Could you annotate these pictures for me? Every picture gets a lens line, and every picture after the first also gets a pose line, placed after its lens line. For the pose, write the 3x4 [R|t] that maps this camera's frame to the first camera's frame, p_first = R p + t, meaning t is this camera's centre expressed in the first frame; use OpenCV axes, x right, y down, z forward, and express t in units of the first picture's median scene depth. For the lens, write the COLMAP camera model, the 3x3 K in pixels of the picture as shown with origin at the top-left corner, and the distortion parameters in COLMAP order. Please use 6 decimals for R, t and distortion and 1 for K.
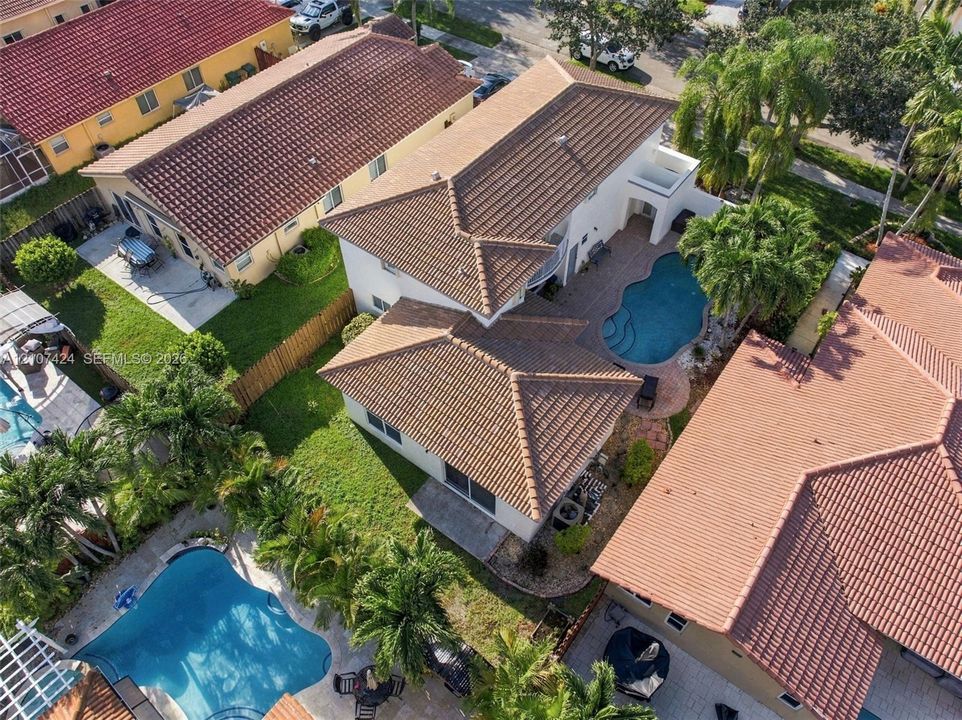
lens RADIAL K [[703.7, 0, 481.0], [0, 703.7, 360.0], [0, 0, 1]] dist [-0.001687, -0.007740]
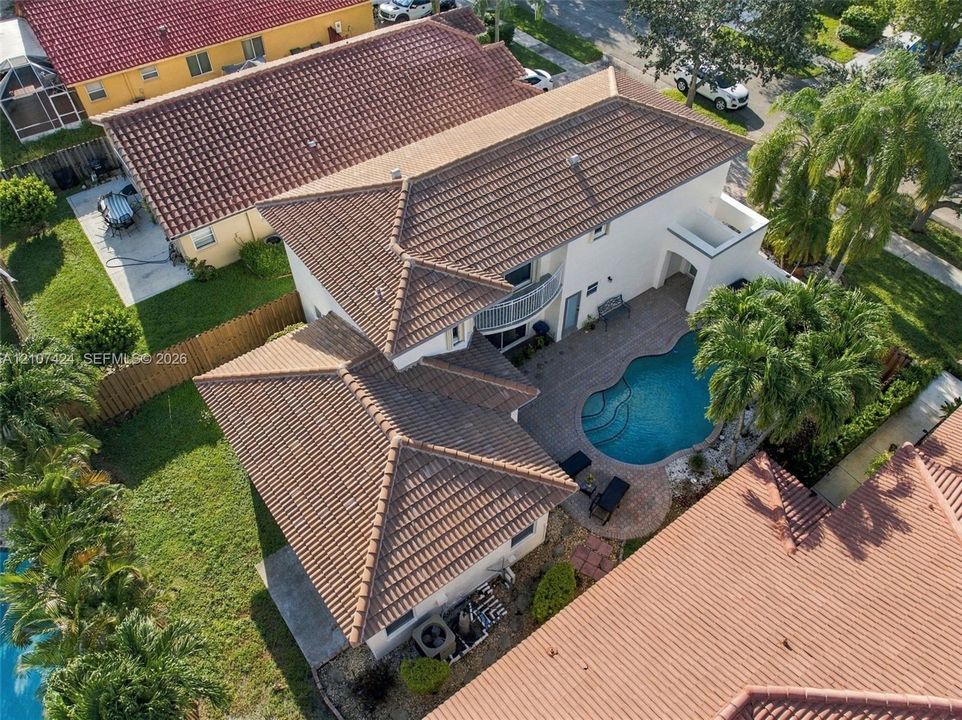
lens RADIAL K [[694.4, 0, 481.0], [0, 694.4, 360.0], [0, 0, 1]] dist [-0.012053, 0.000229]
pose [[0.959188, 0.212618, -0.186422, 0.198609], [-0.220320, 0.975193, -0.021378, -0.051101], [0.177252, 0.061578, 0.982237, 0.219231]]
